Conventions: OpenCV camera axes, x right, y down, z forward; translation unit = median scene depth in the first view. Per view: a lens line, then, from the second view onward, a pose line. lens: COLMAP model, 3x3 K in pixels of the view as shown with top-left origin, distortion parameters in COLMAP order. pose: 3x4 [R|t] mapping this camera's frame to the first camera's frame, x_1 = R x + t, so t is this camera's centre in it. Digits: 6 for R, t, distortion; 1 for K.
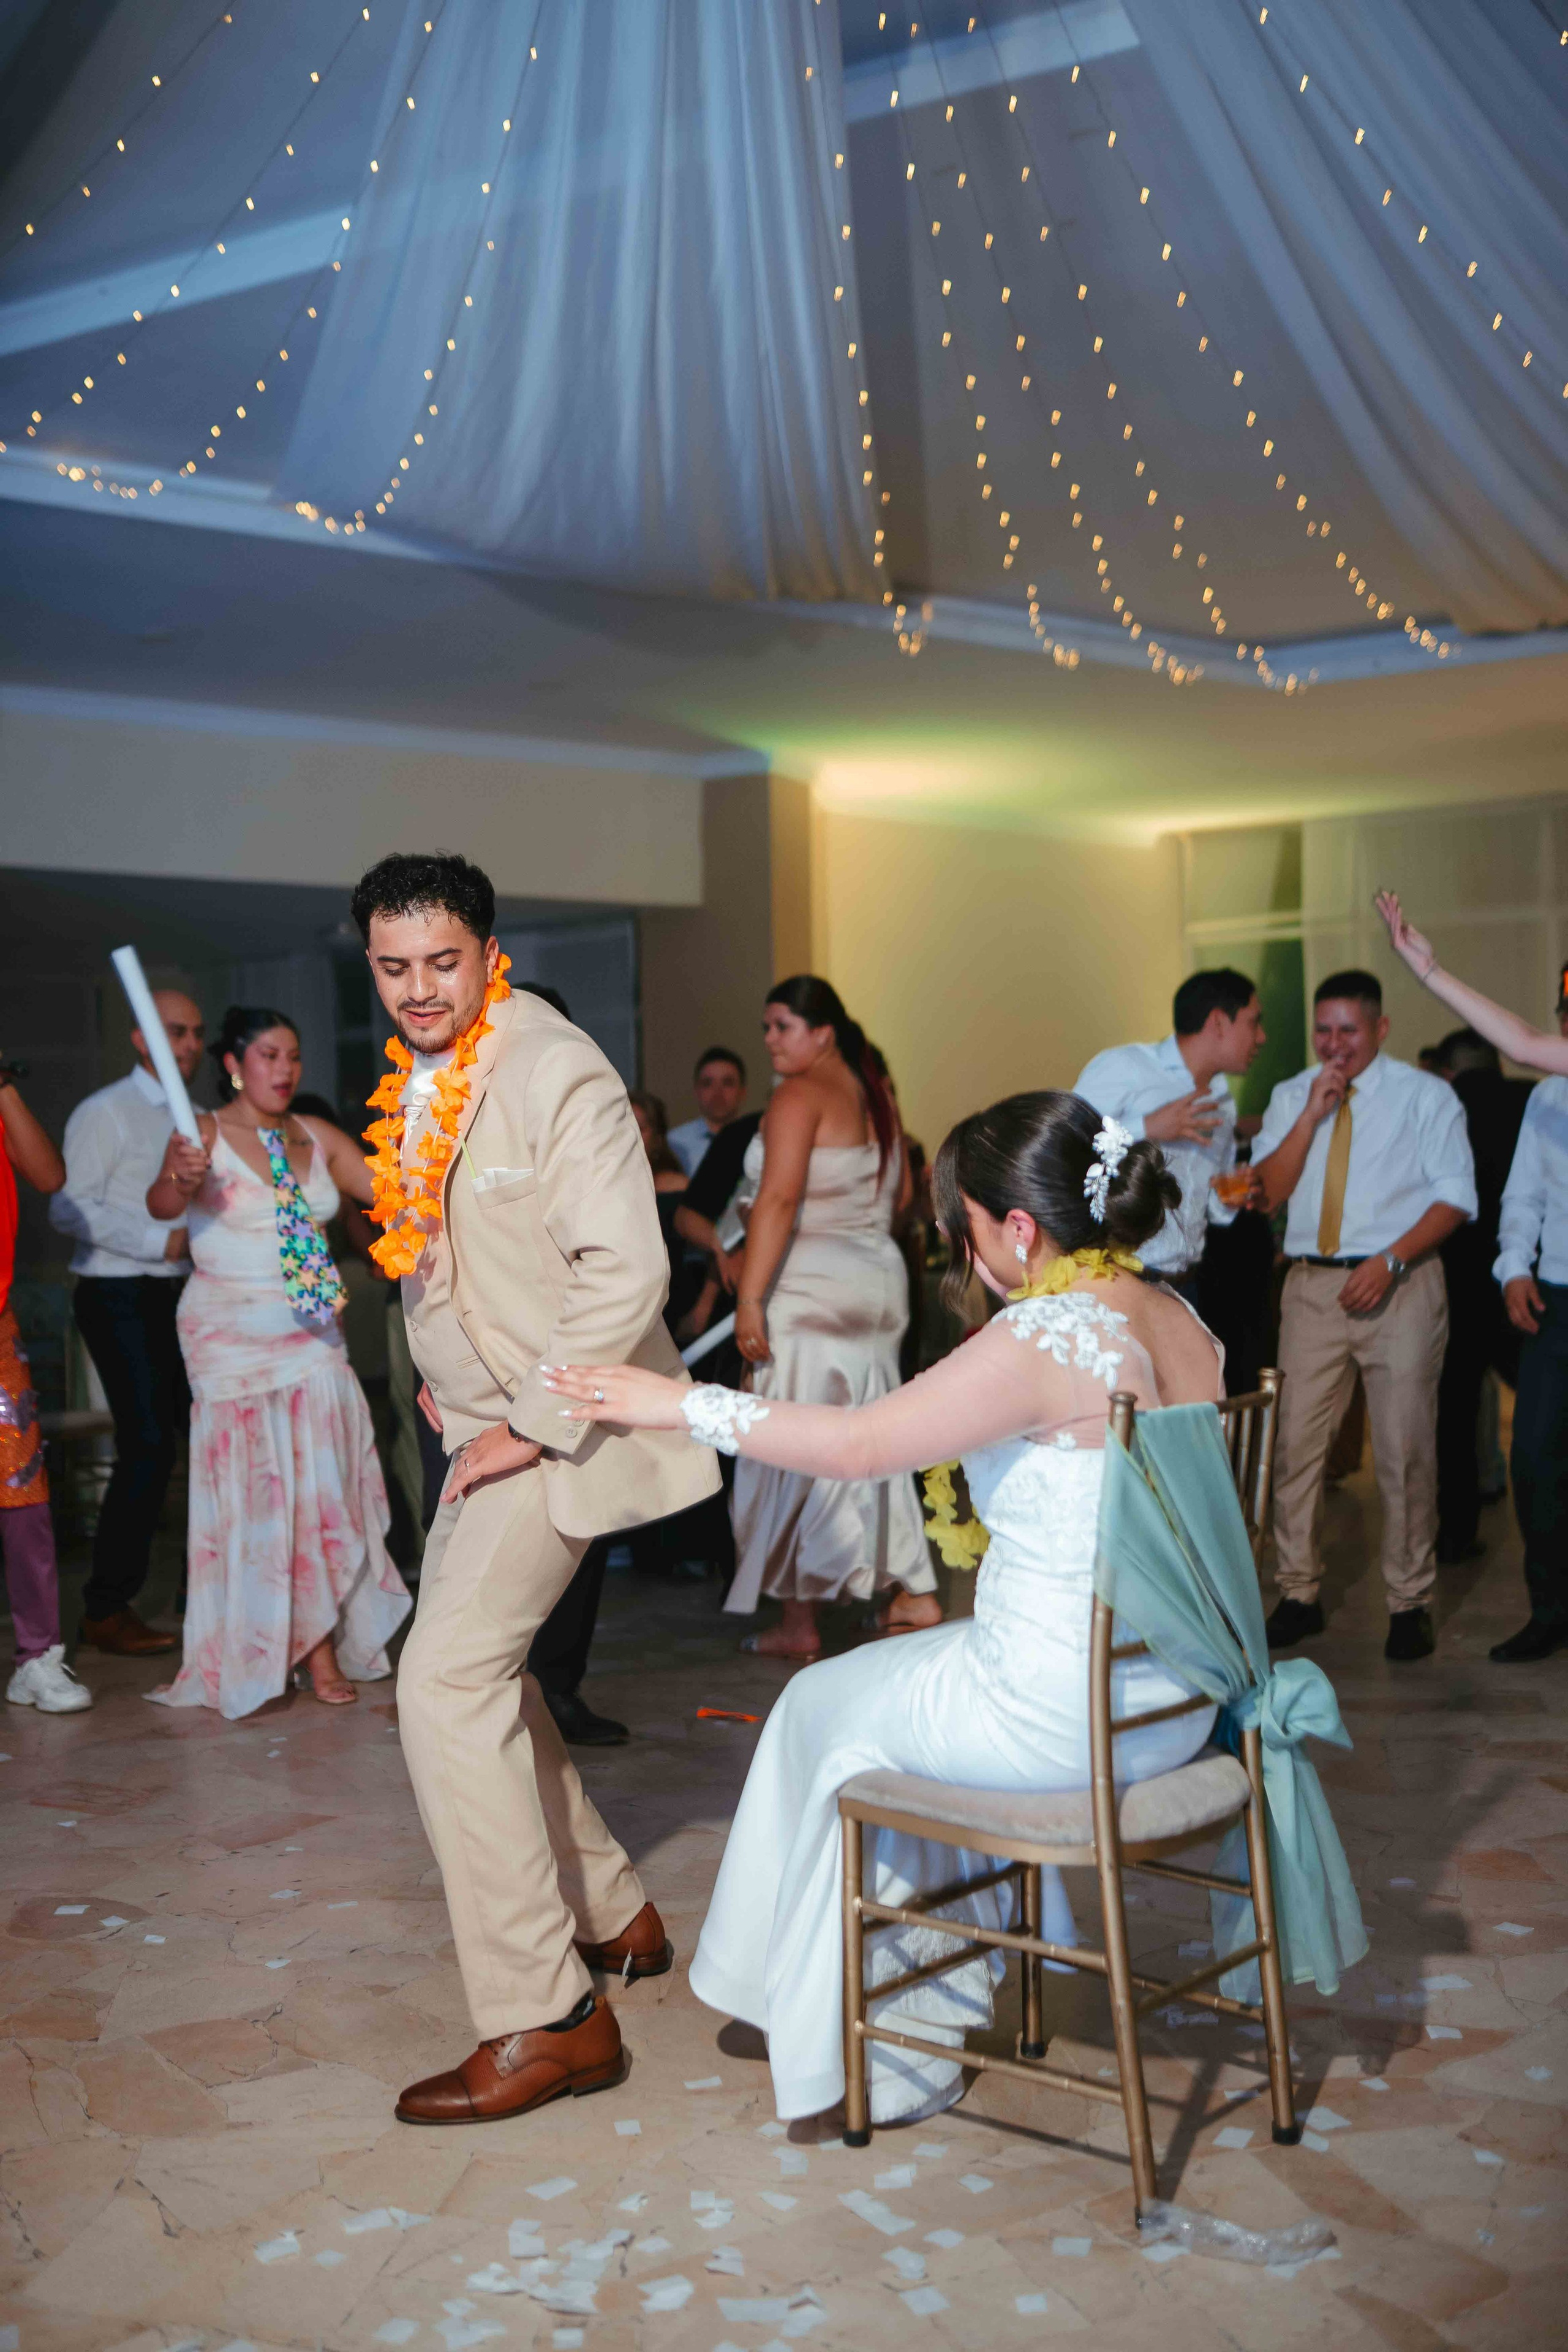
lens RADIAL K [[2320.7, 0, 794.1], [0, 2320.7, 1106.1], [0, 0, 1]] dist [-0.012160, 0.023964]
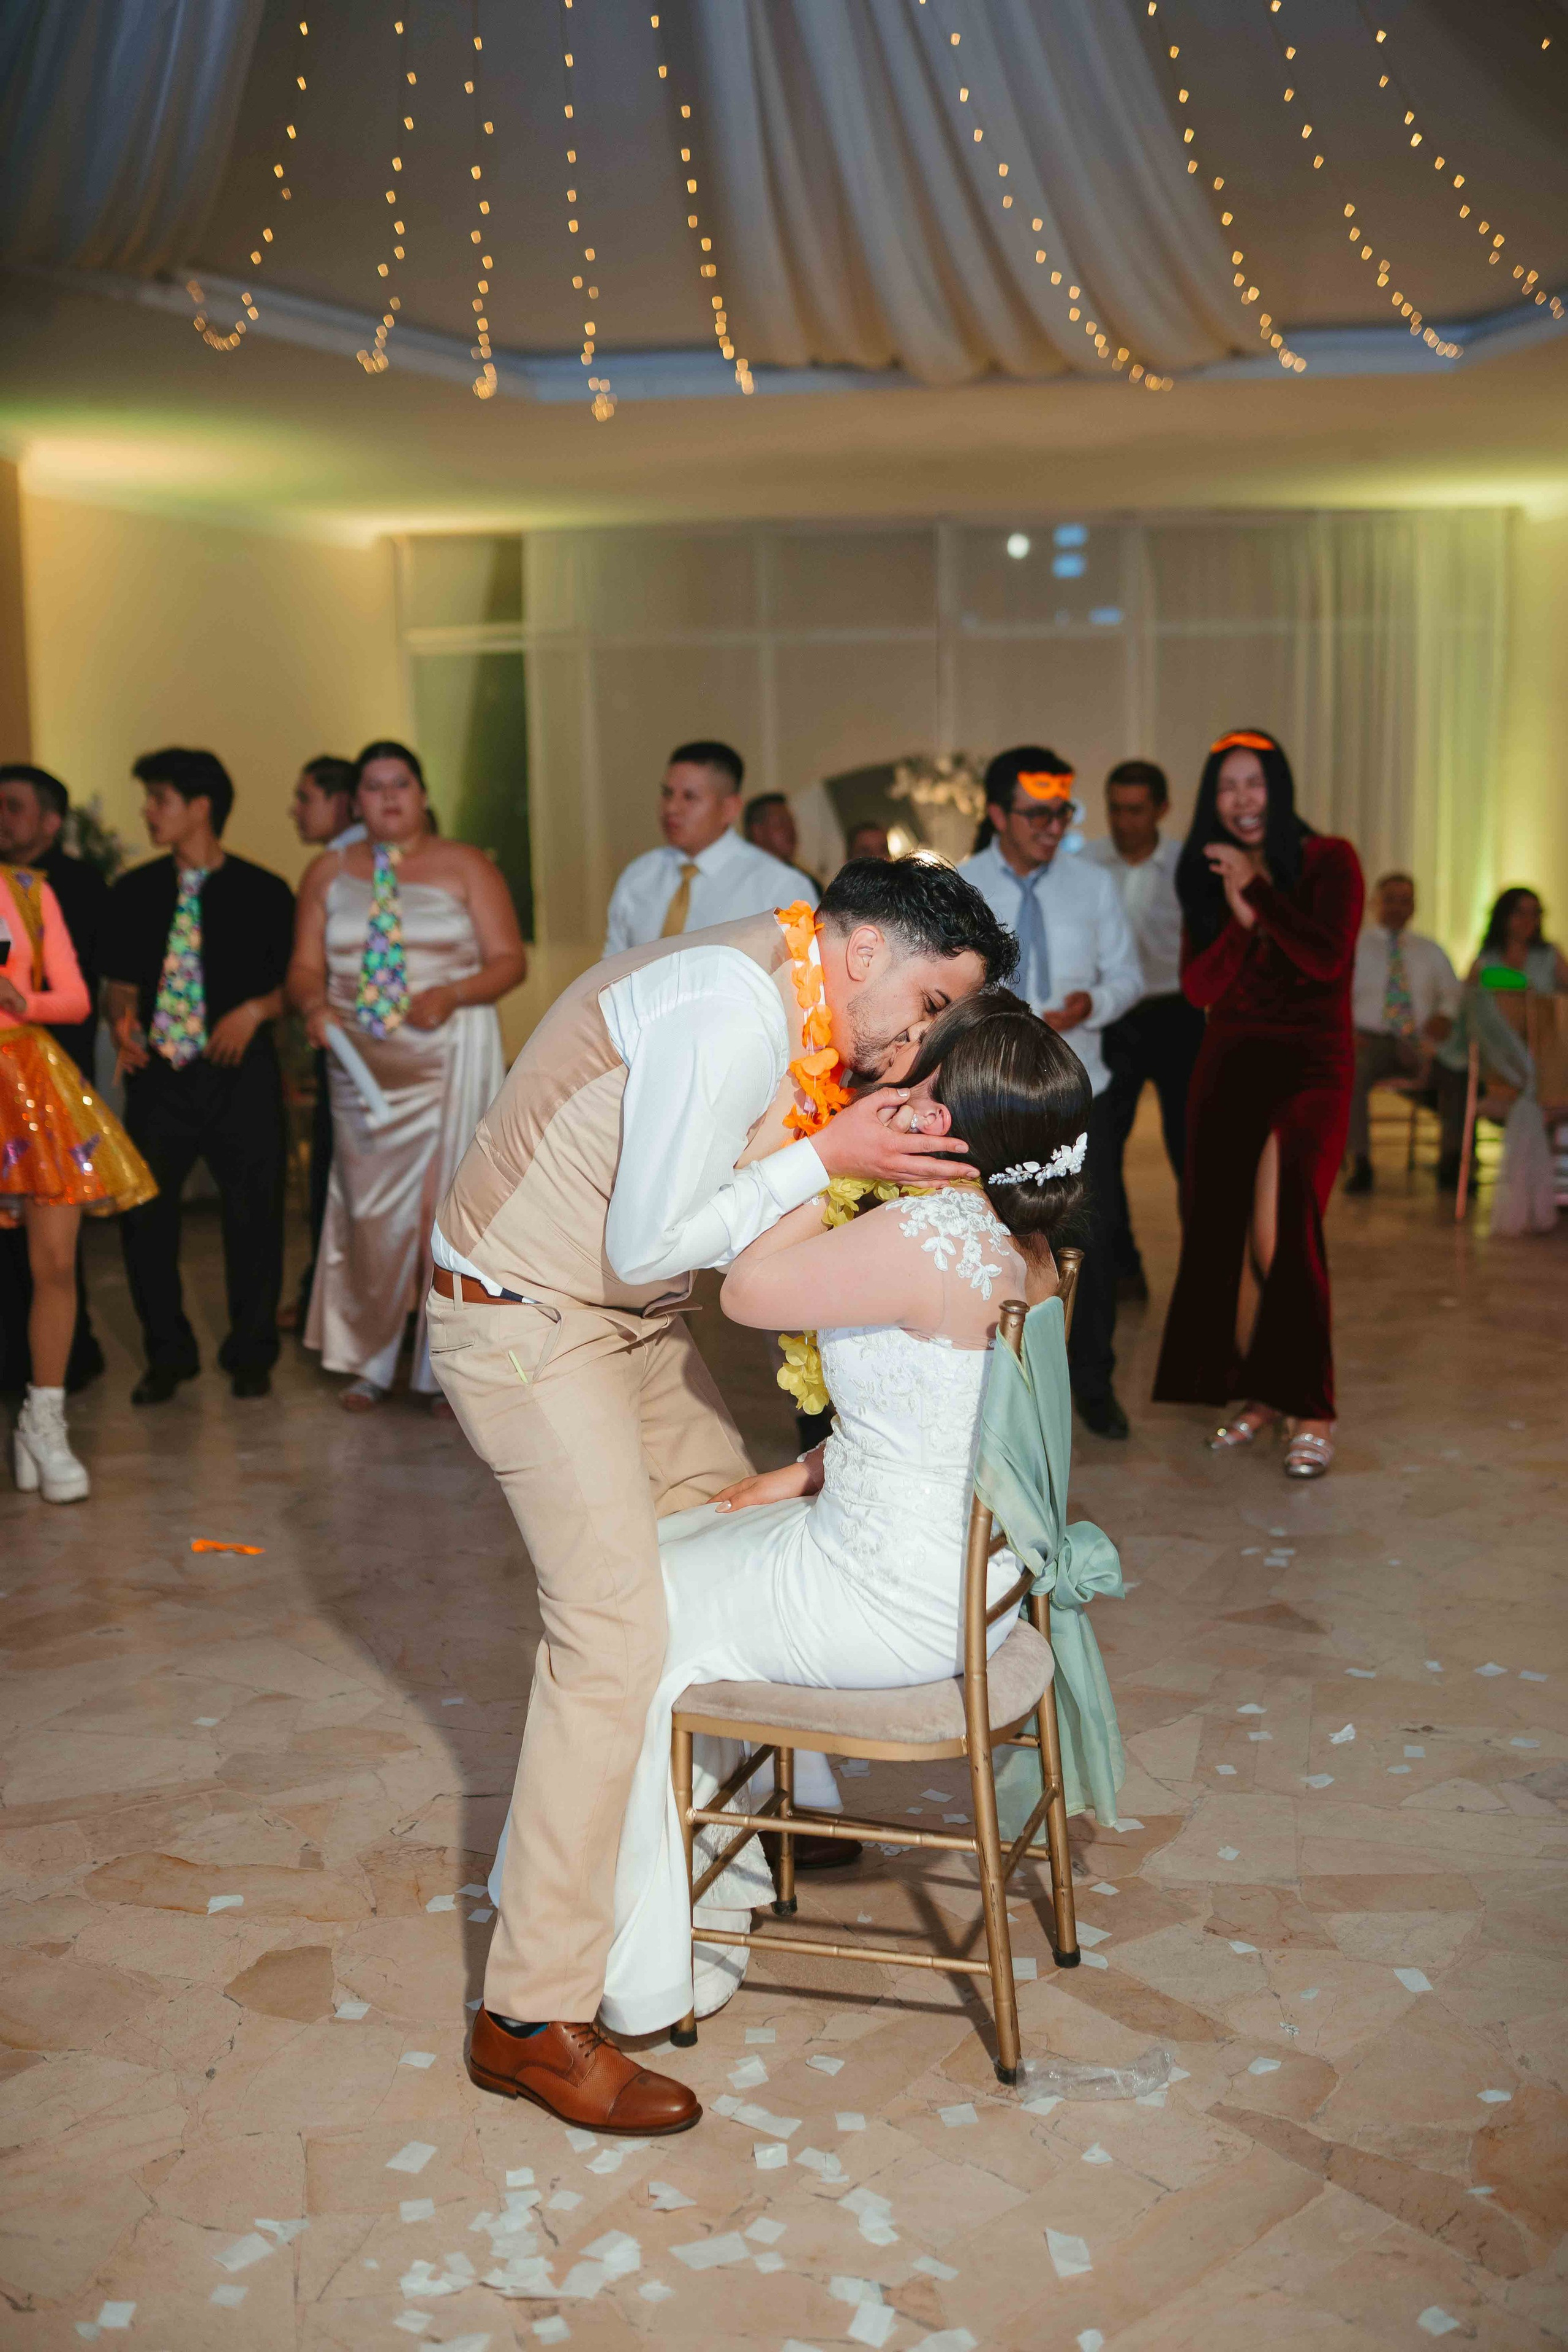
lens RADIAL K [[2320.7, 0, 794.1], [0, 2320.7, 1106.1], [0, 0, 1]] dist [-0.012160, 0.023964]
pose [[0.917941, -0.035327, 0.395140, -0.308586], [-0.021516, 0.990128, 0.138504, -0.088318], [-0.396133, -0.135640, 0.908119, 0.133014]]
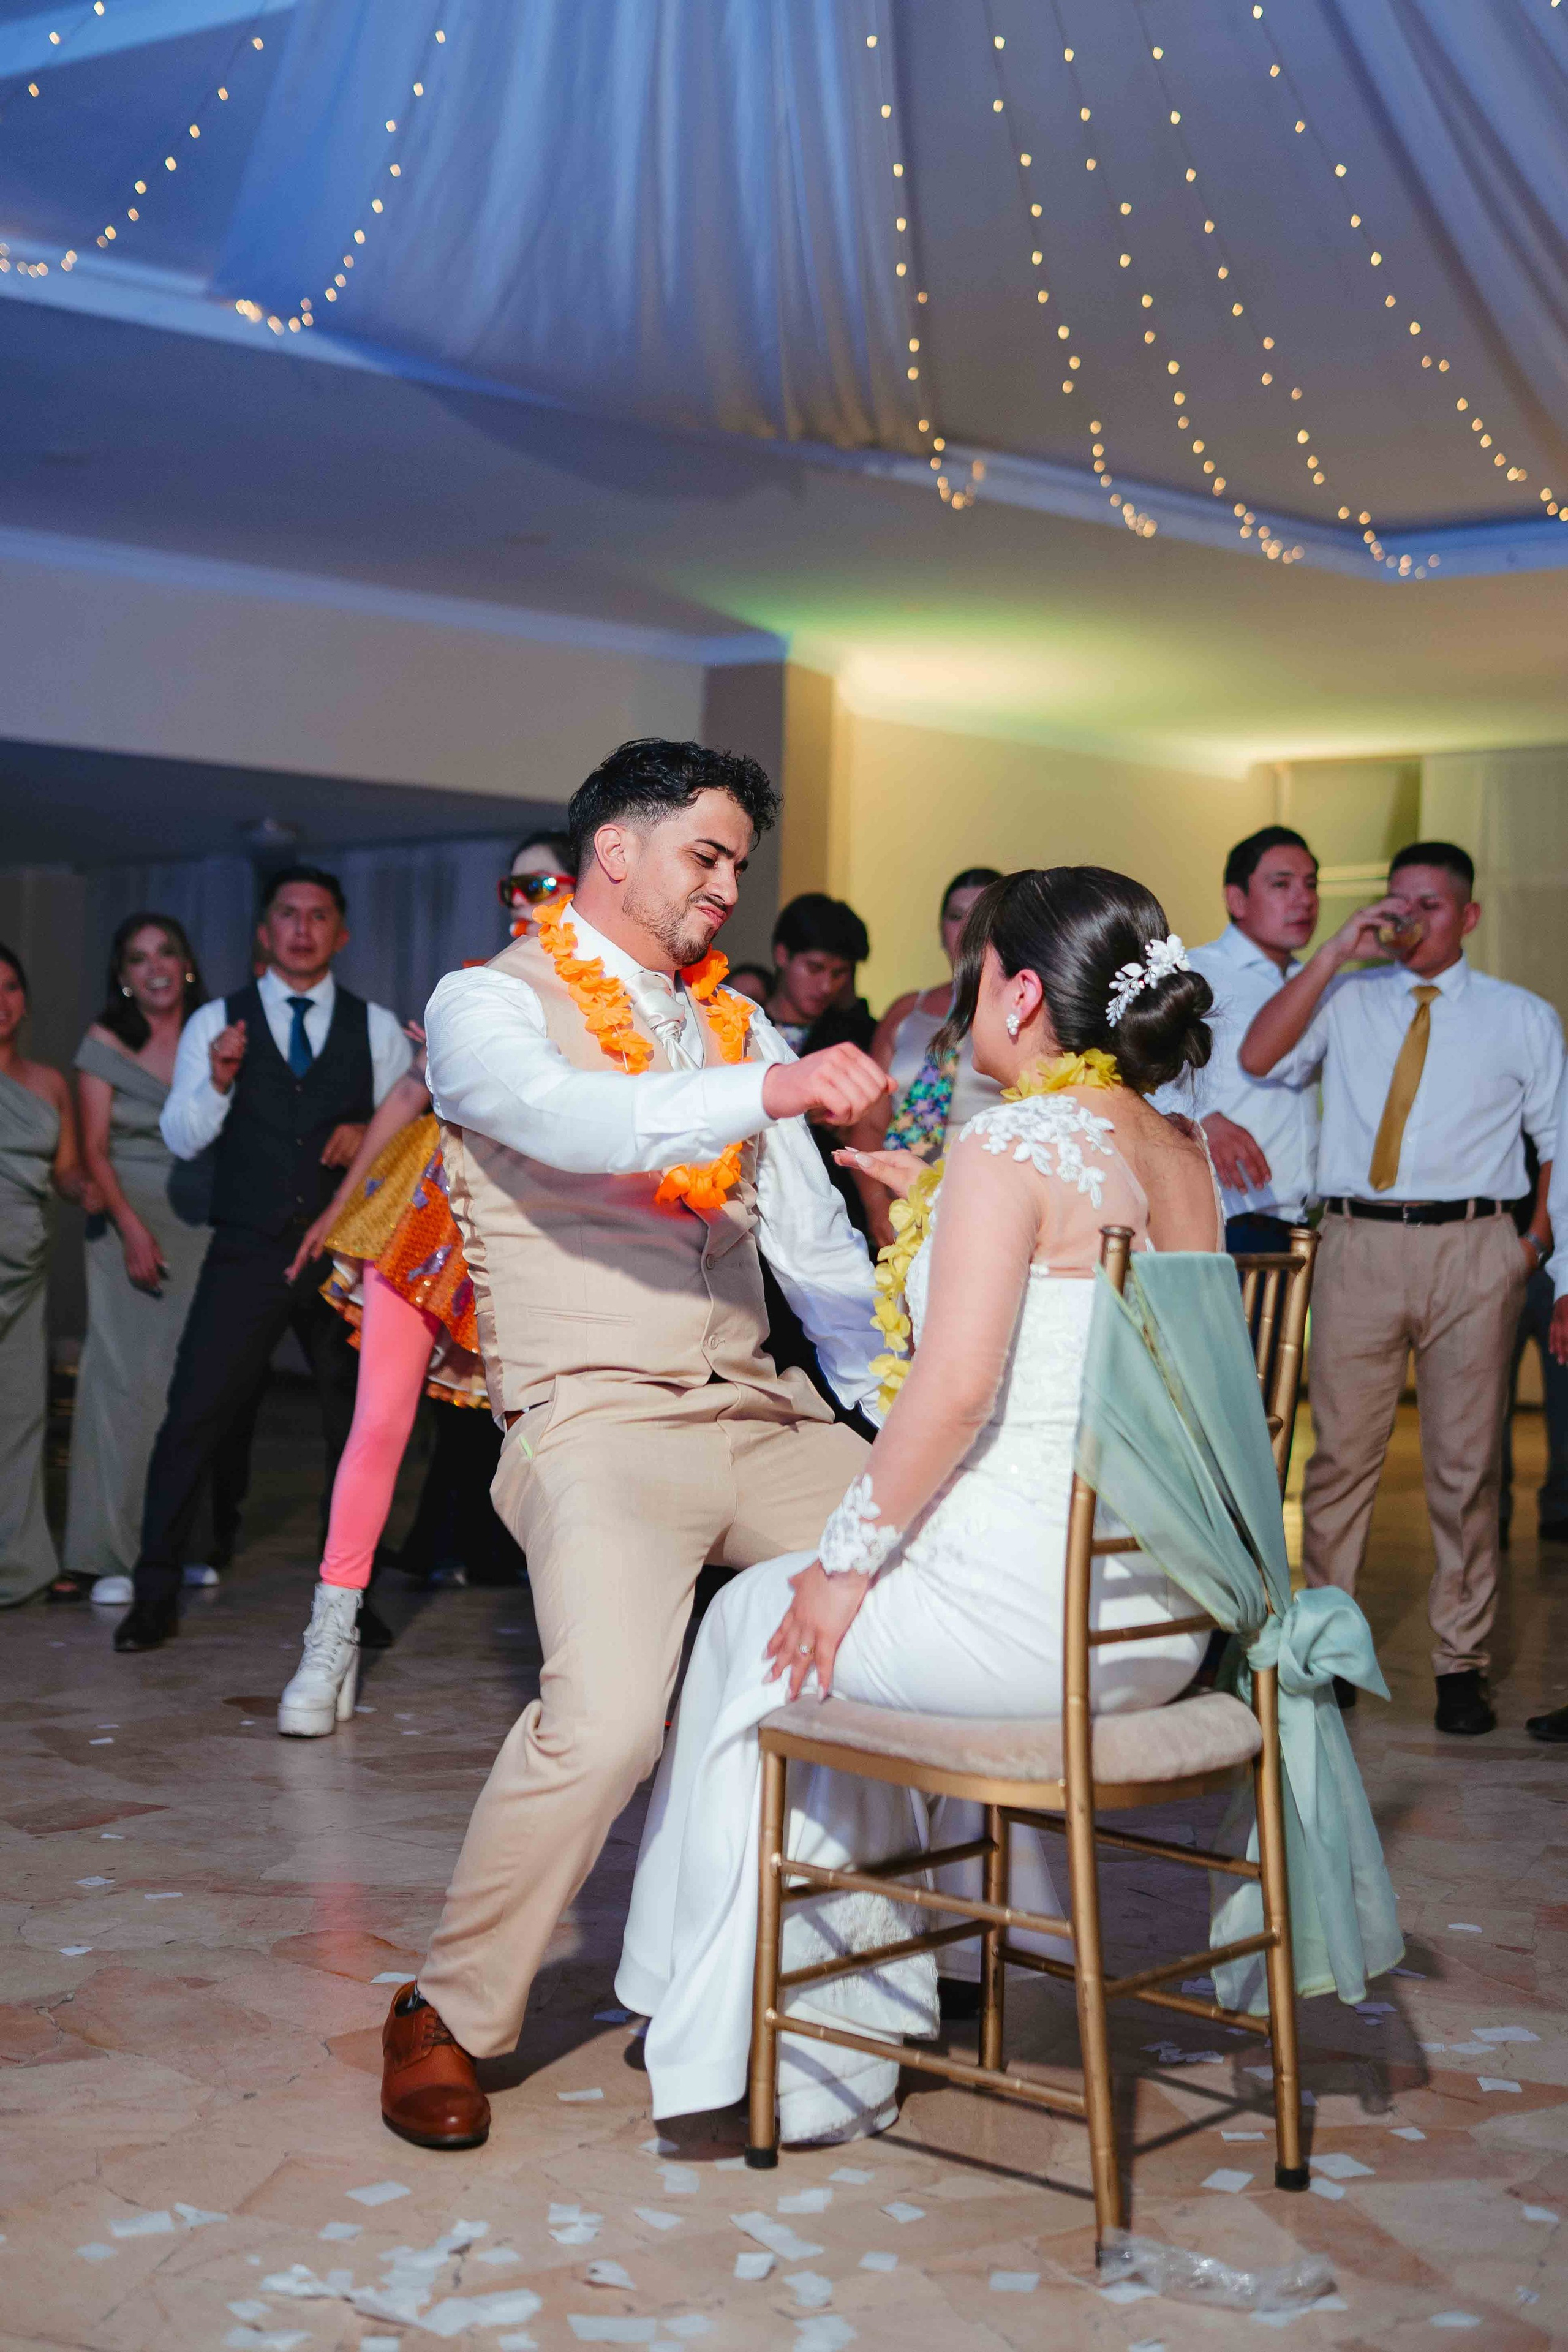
lens RADIAL K [[2799.9, 0, 795.5], [0, 2799.9, 908.8], [0, 0, 1]] dist [-0.015441, 0.041361]
pose [[0.998931, 0.044966, -0.010742, 0.029638], [-0.045655, 0.996052, -0.076129, 0.084465], [0.007276, 0.076538, 0.997040, -0.007147]]
